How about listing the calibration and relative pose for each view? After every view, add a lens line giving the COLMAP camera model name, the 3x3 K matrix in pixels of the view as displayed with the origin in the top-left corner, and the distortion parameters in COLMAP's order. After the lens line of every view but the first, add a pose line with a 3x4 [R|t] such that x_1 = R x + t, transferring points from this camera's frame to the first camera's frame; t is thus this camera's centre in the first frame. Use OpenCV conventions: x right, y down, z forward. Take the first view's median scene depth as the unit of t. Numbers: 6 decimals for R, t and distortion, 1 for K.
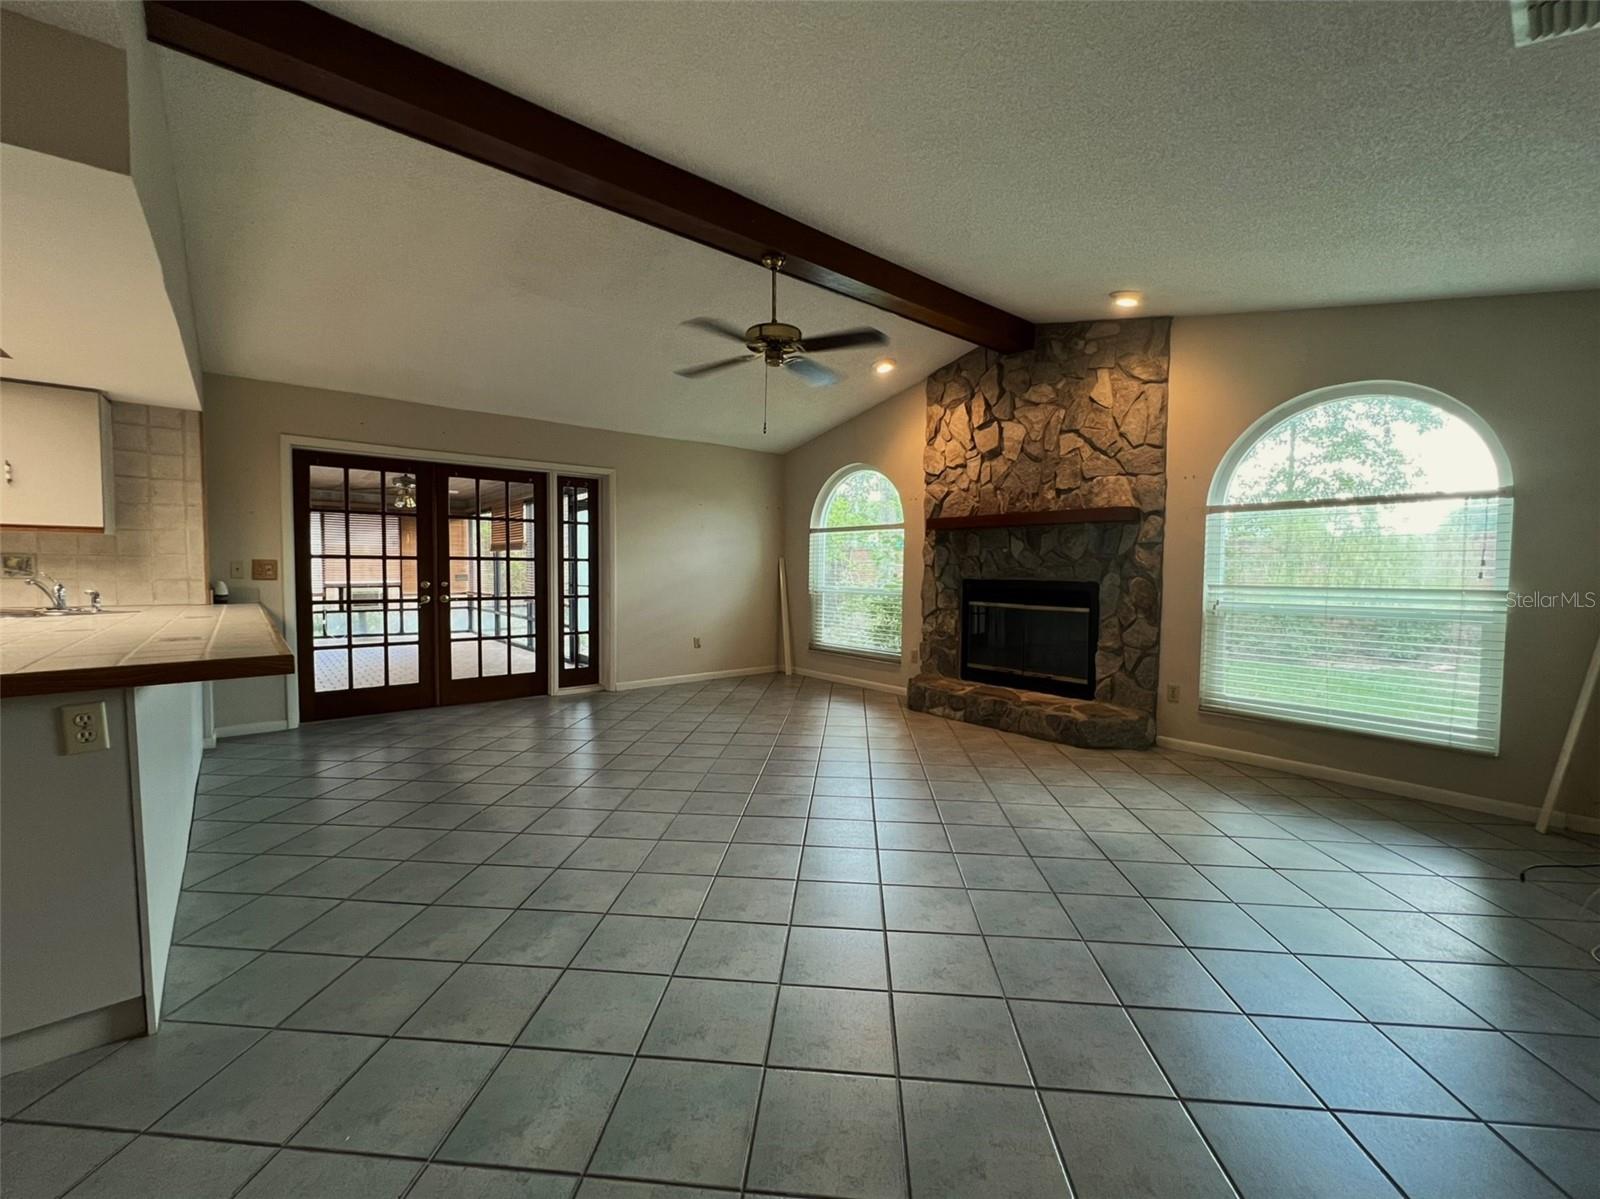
lens RADIAL K [[663.1, 0, 788.9], [0, 663.1, 598.1], [0, 0, 1]] dist [-0.001288, 0.000125]
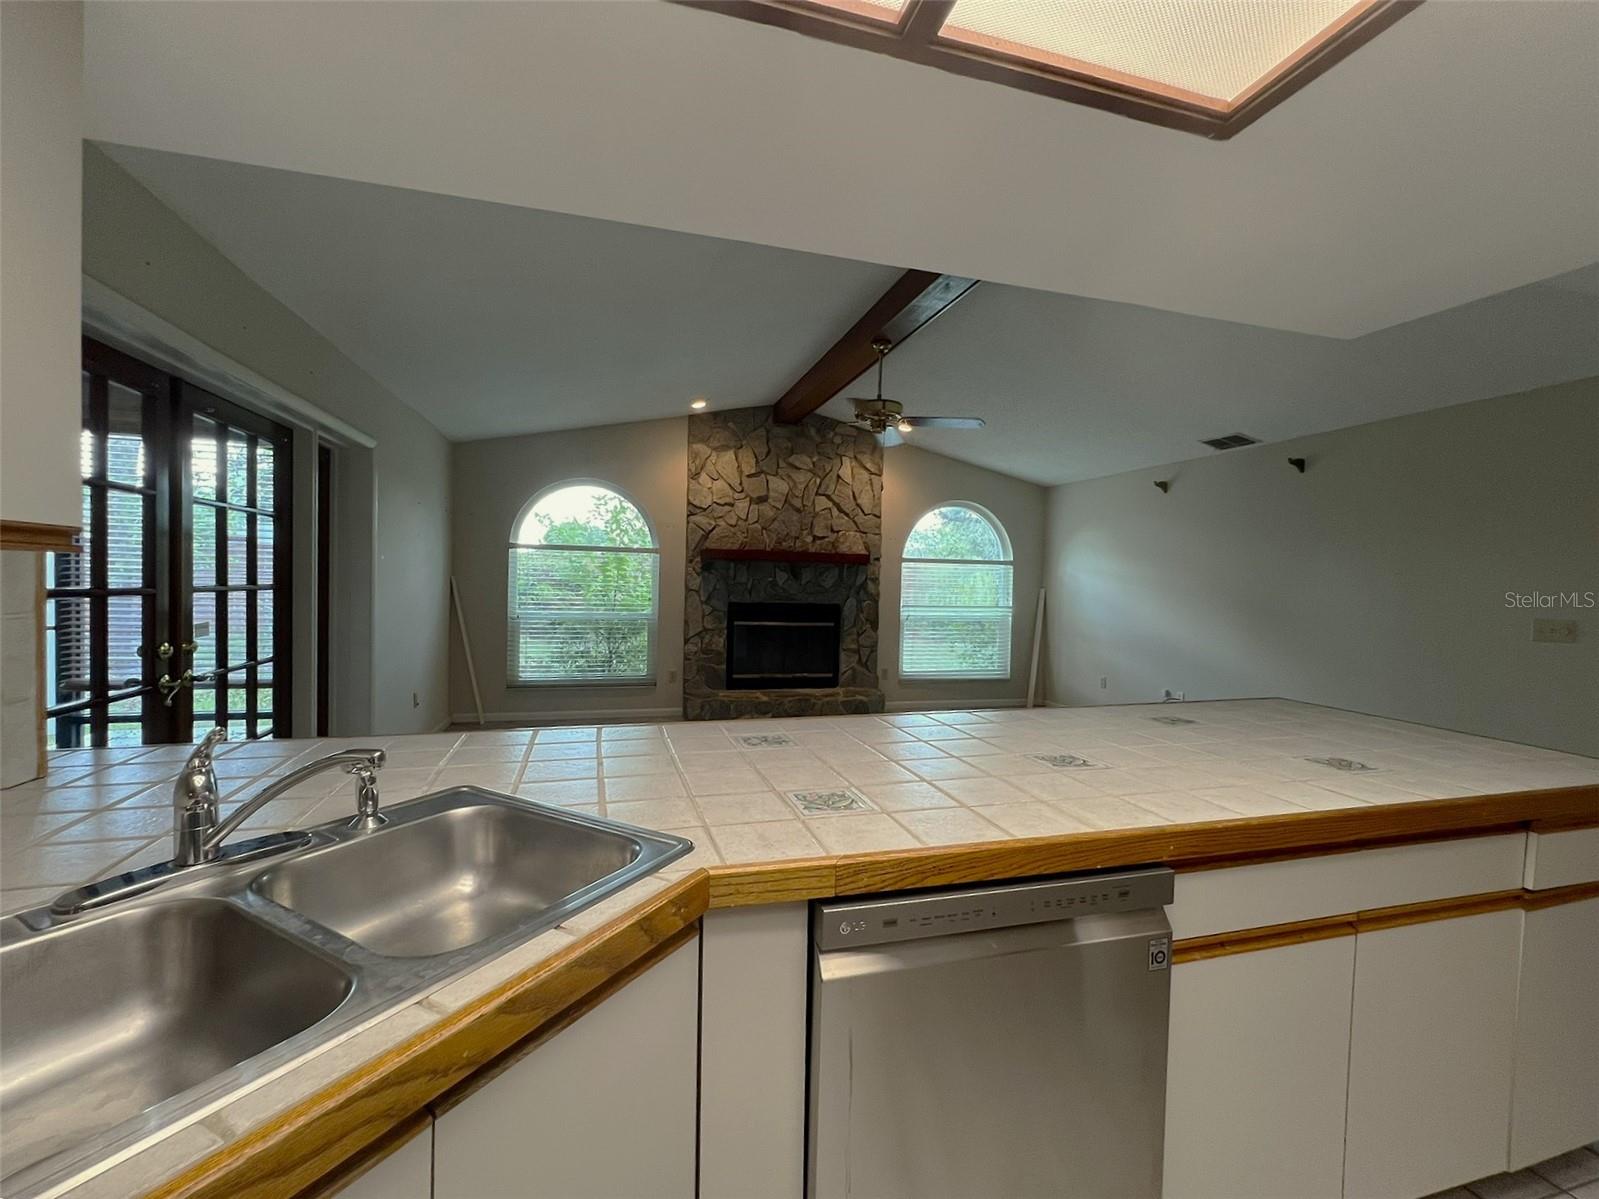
lens RADIAL K [[662.6, 0, 797.9], [0, 662.6, 600.7], [0, 0, 1]] dist [-0.001288, 0.000125]
pose [[0.406615, -0.025567, 0.913242, -0.833991], [0.021423, 0.999600, 0.018446, -0.056858], [-0.913348, 0.012064, 0.407000, 0.475844]]
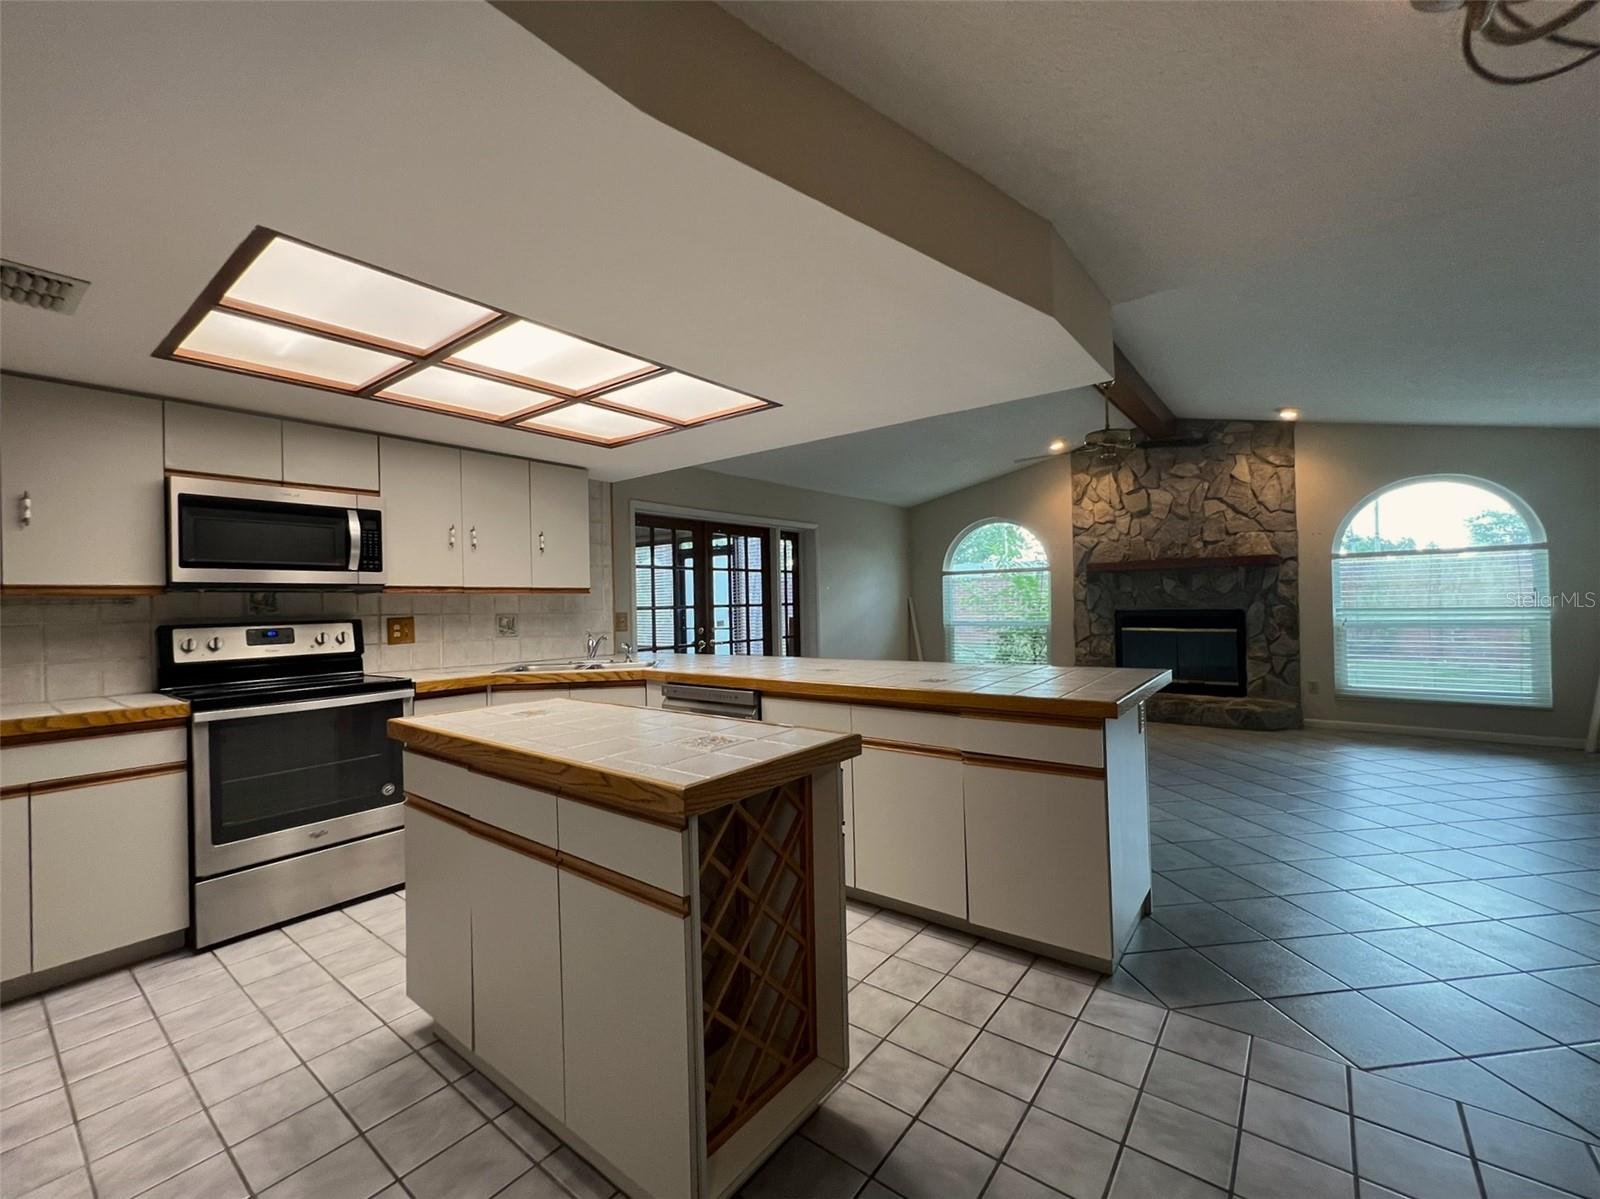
lens RADIAL K [[663.1, 0, 795.9], [0, 663.1, 599.1], [0, 0, 1]] dist [-0.001288, 0.000125]
pose [[0.975462, -0.028072, 0.218369, -0.688204], [0.039417, 0.998080, -0.047772, -0.015407], [-0.216609, 0.055207, 0.974696, -0.118872]]
